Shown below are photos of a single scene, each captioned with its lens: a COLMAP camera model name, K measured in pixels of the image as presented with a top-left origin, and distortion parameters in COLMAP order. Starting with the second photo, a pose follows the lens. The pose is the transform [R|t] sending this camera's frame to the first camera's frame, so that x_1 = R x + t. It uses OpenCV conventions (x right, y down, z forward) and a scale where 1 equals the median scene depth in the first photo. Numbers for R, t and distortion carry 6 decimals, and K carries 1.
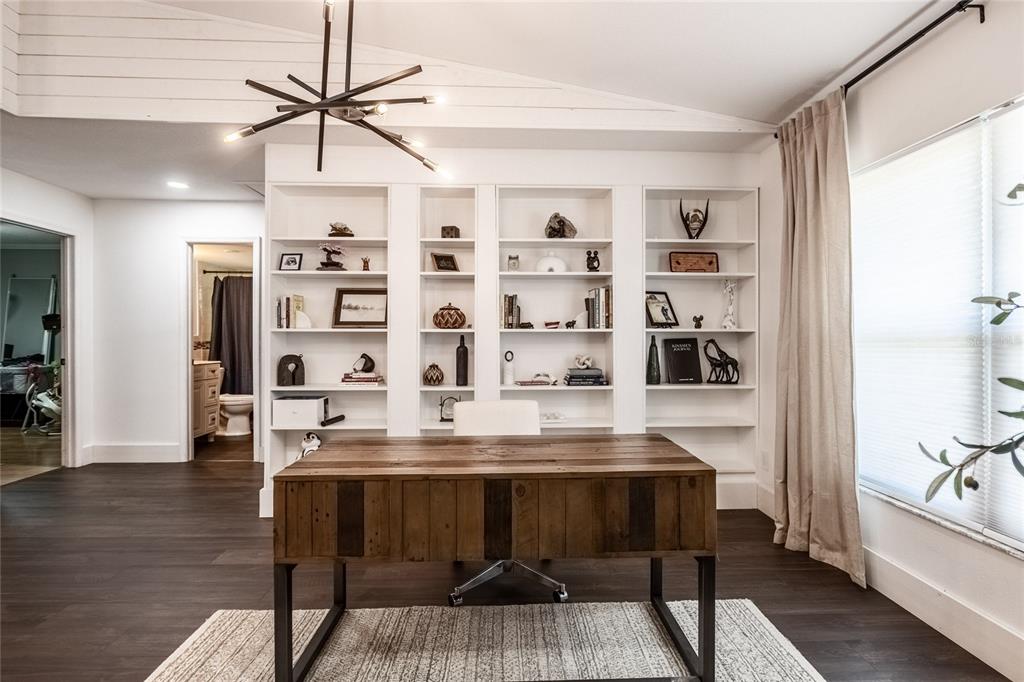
lens RADIAL K [[513.4, 0, 515.8], [0, 513.4, 339.8], [0, 0, 1]] dist [0.001339, 0.000095]
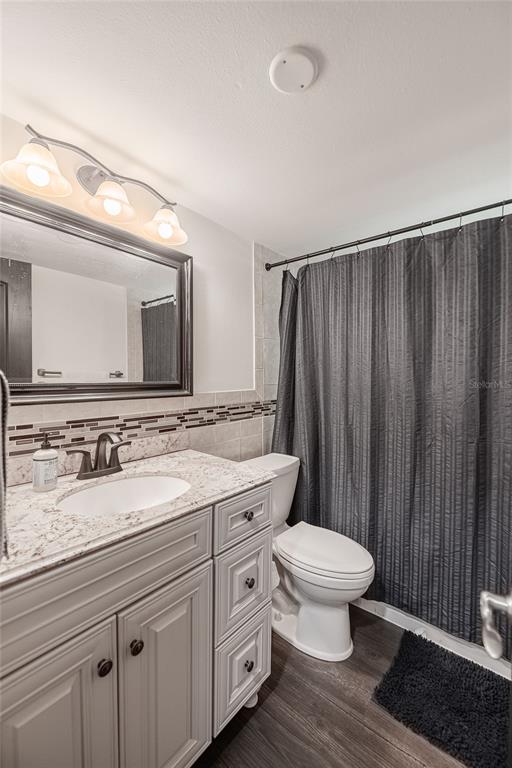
lens RADIAL K [[311.4, 0, 257.2], [0, 311.4, 382.3], [0, 0, 1]] dist [-0.000716, -0.000019]
pose [[0.744327, 0.008378, -0.667762, -0.402604], [0.002818, 0.999873, 0.015686, -0.020169], [0.667809, -0.013557, 0.744209, 0.757423]]
